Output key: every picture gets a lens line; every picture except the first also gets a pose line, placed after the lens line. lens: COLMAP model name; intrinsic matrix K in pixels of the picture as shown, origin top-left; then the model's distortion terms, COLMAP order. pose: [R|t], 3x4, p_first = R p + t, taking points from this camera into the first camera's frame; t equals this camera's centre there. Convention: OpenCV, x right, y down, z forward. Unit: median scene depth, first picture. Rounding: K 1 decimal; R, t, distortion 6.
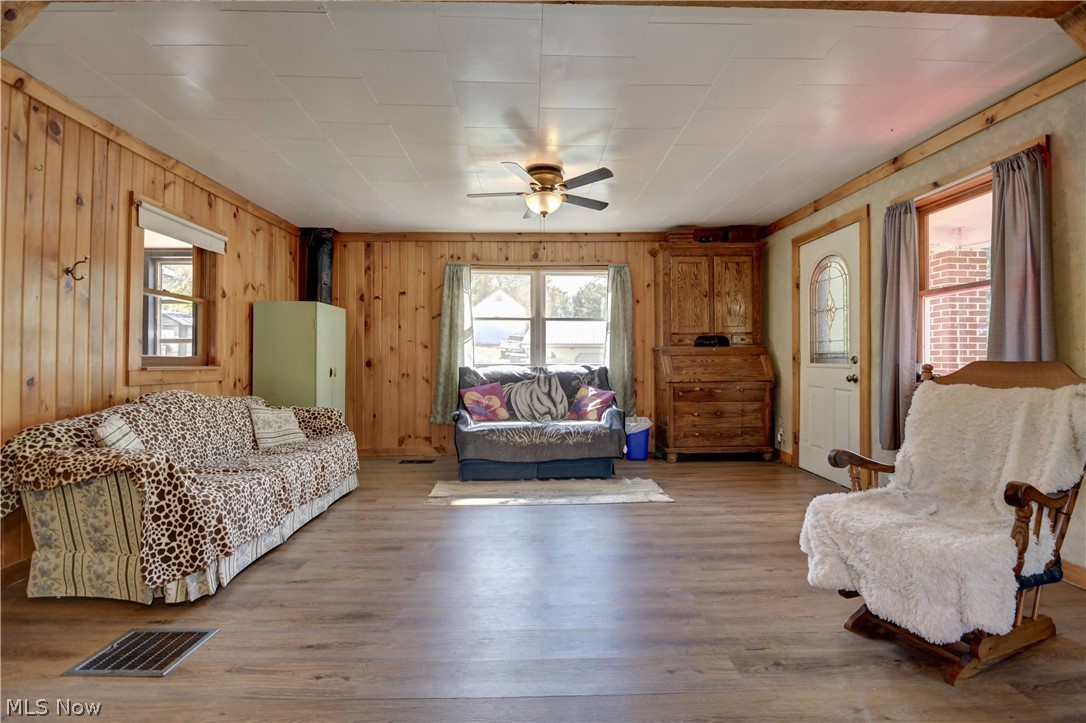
lens RADIAL K [[474.7, 0, 546.0], [0, 474.7, 357.3], [0, 0, 1]] dist [0.020240, -0.023872]
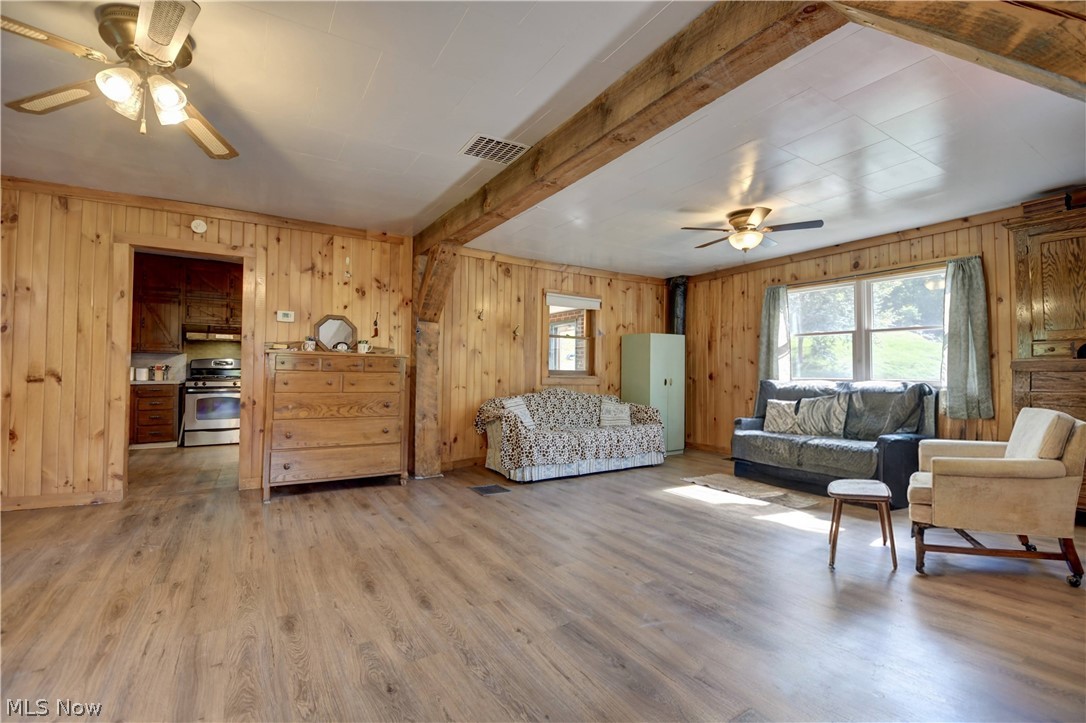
lens RADIAL K [[474.7, 0, 546.0], [0, 474.7, 357.3], [0, 0, 1]] dist [0.020240, -0.023872]
pose [[0.508755, -0.020218, -0.860674, 0.524848], [-0.005113, 0.999636, -0.026505, -0.001943], [0.860896, 0.017885, 0.508466, -0.010229]]
